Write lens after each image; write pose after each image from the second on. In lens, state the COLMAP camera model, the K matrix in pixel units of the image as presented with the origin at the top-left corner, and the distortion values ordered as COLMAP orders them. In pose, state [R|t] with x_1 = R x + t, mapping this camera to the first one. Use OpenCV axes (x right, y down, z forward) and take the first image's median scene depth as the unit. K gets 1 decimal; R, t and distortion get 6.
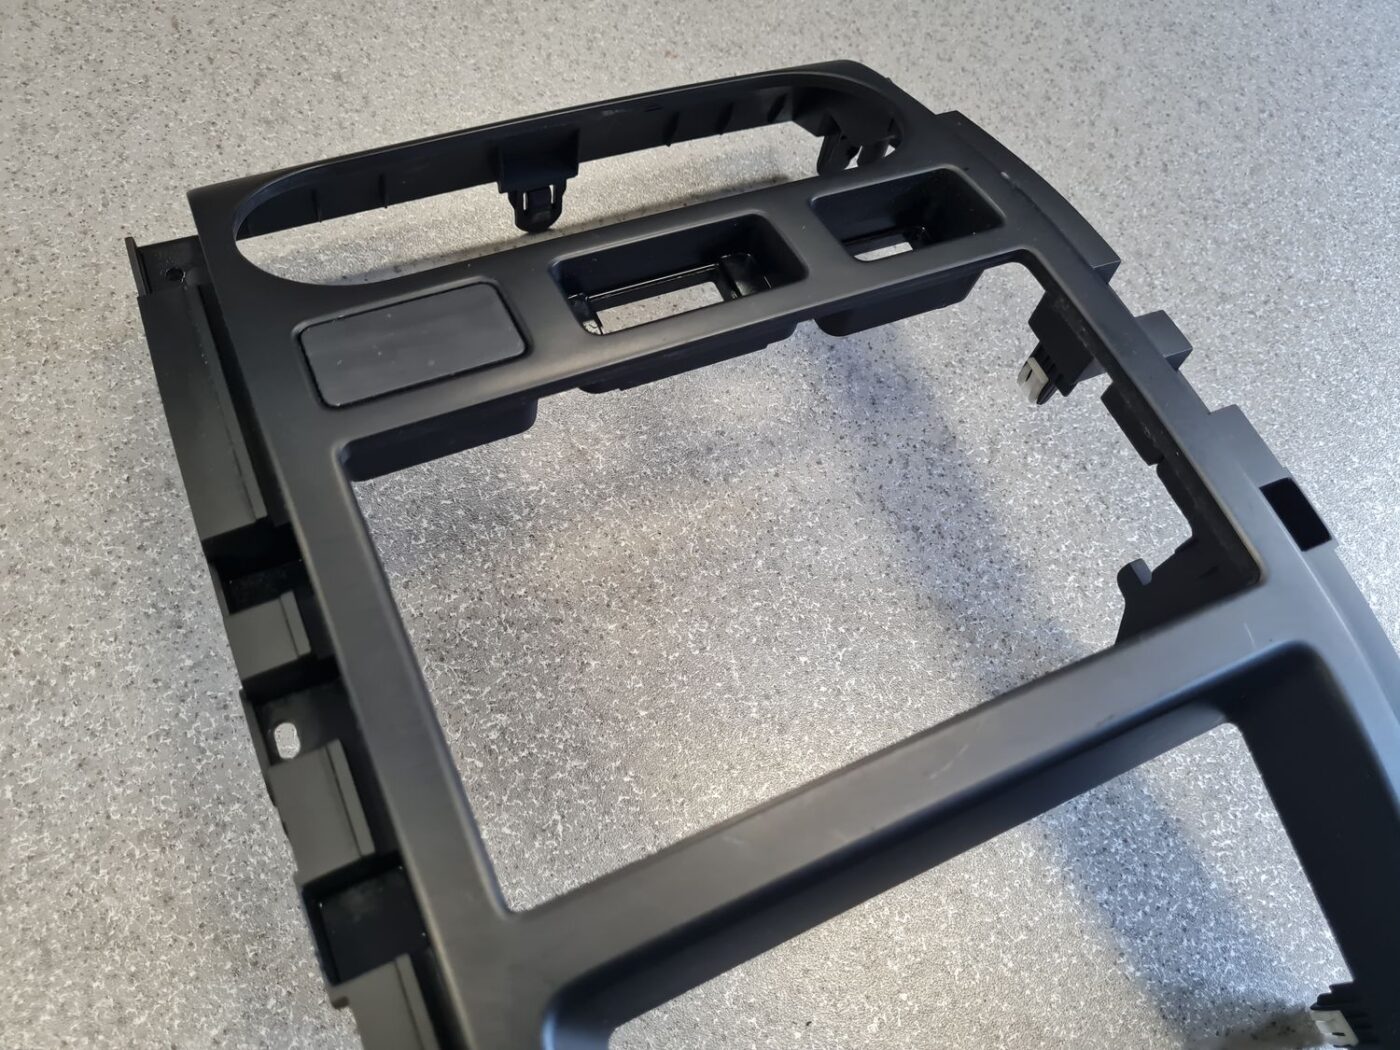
lens RADIAL K [[1073.6, 0, 708.1], [0, 1073.6, 516.3], [0, 0, 1]] dist [0.026272, -0.035268]
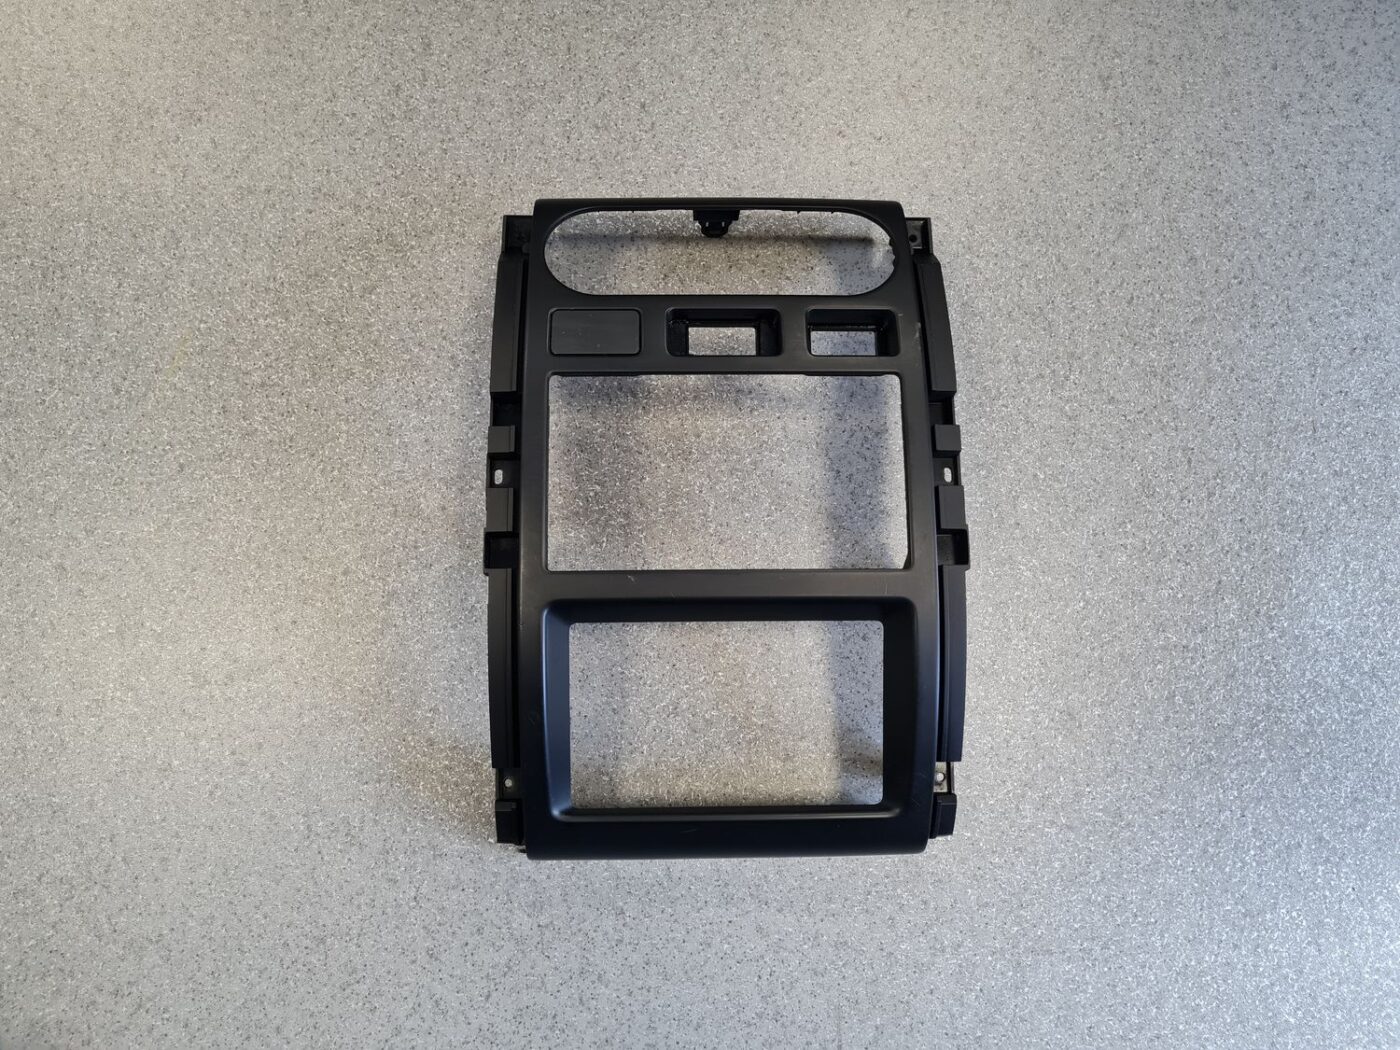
lens RADIAL K [[1073.6, 0, 698.1], [0, 1073.6, 499.2], [0, 0, 1]] dist [0.026272, -0.035268]
pose [[0.903723, 0.377352, -0.202215, 0.391173], [-0.315471, 0.906276, 0.281320, -0.415182], [0.289419, -0.190443, 0.938066, -0.865552]]
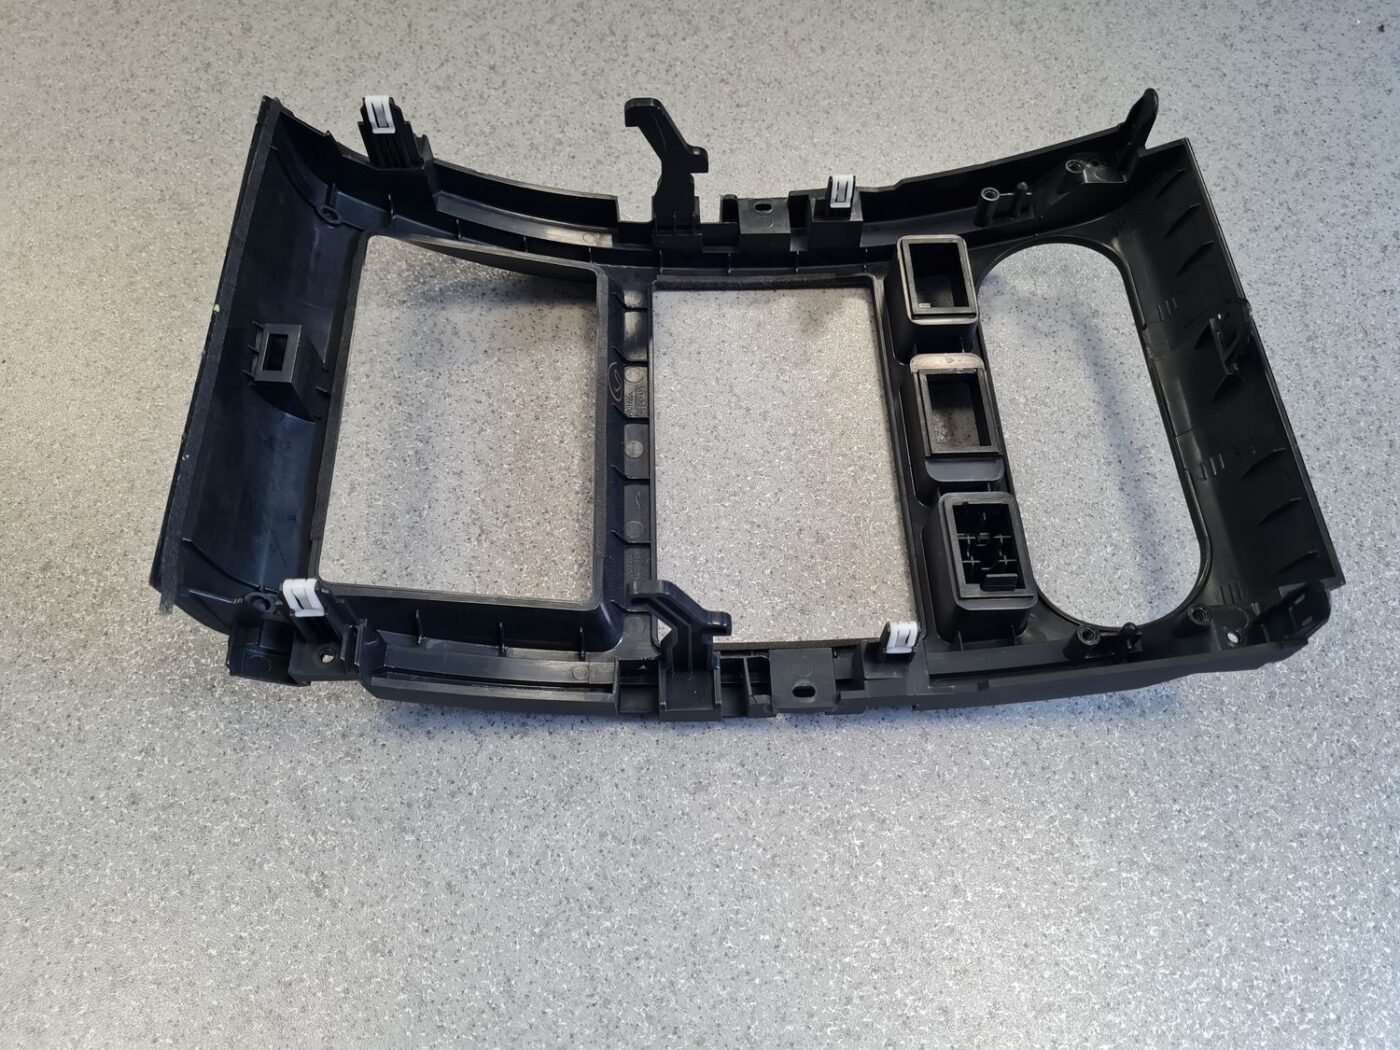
lens RADIAL K [[1073.6, 0, 703.4], [0, 1073.6, 512.0], [0, 0, 1]] dist [0.026272, -0.035268]
pose [[0.926457, 0.219688, -0.305639, 0.626948], [-0.247879, 0.967160, -0.056196, 0.244391], [0.283256, 0.127825, 0.950488, -0.320168]]
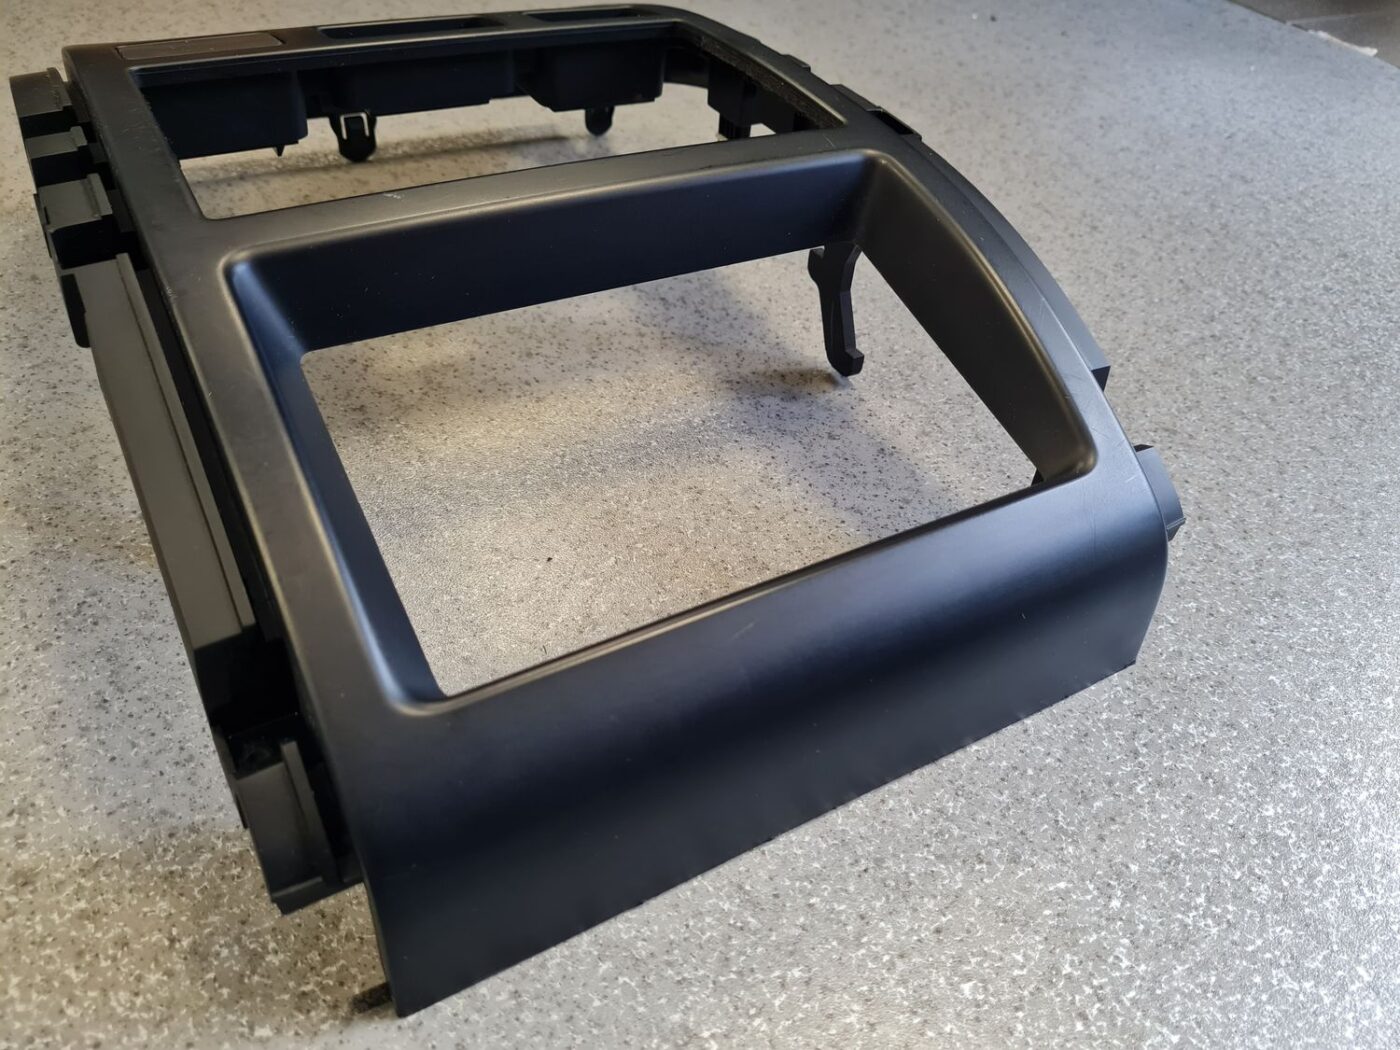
lens RADIAL K [[1073.6, 0, 705.0], [0, 1073.6, 524.1], [0, 0, 1]] dist [0.026272, -0.035268]
pose [[0.993294, -0.113845, 0.020139, 0.200053], [0.113764, 0.931455, -0.345615, 0.715323], [0.020588, 0.345588, 0.938160, -0.048402]]
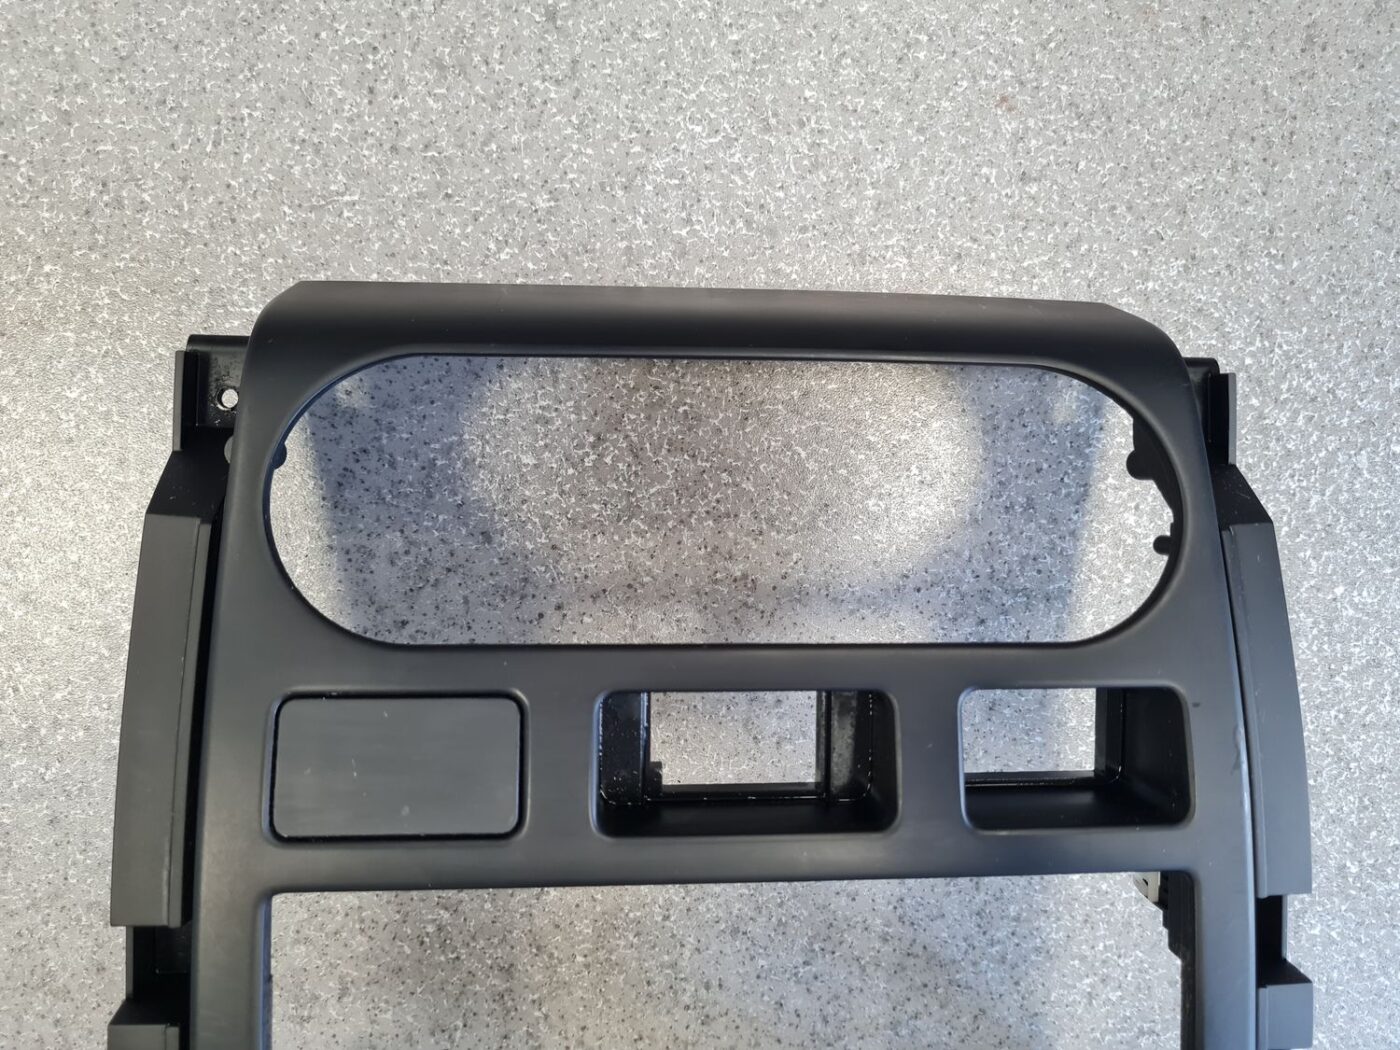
lens RADIAL K [[1073.6, 0, 707.0], [0, 1073.6, 480.1], [0, 0, 1]] dist [0.026272, -0.035268]
pose [[0.899556, 0.432350, -0.062232, -0.078323], [-0.361912, 0.817490, 0.448028, -0.613667], [0.244579, -0.380504, 0.891851, 0.298893]]
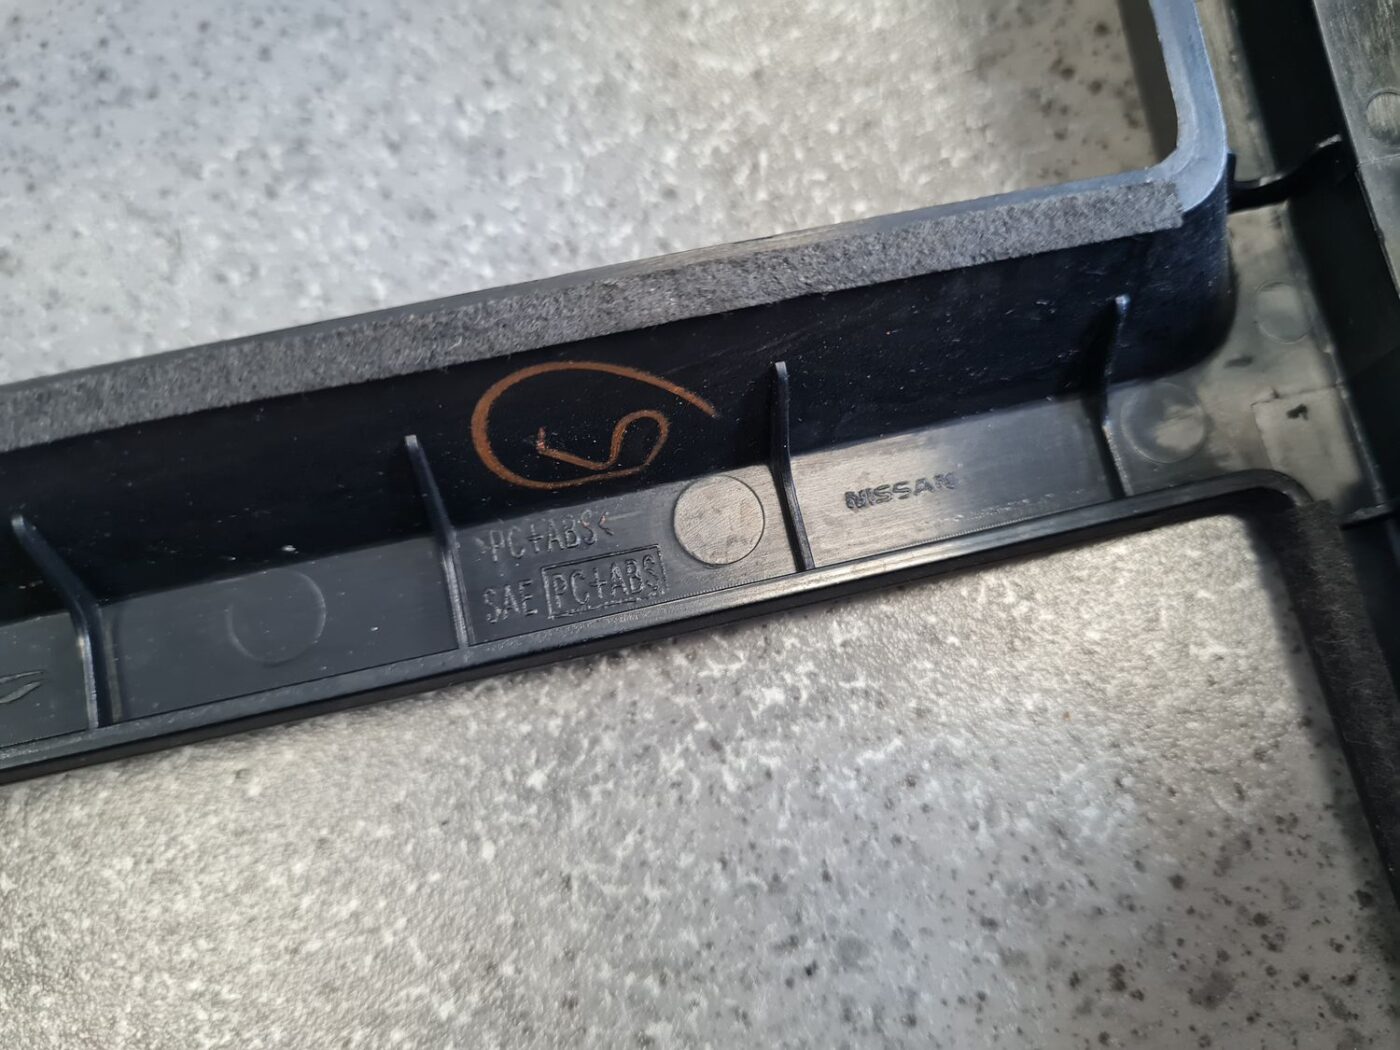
lens RADIAL K [[1073.6, 0, 697.4], [0, 1073.6, 533.3], [0, 0, 1]] dist [0.026272, -0.035268]
pose [[0.968404, 0.058114, -0.242520, 0.336176], [0.008669, 0.964037, 0.265625, 0.493316], [0.249235, -0.259335, 0.933074, 0.490608]]
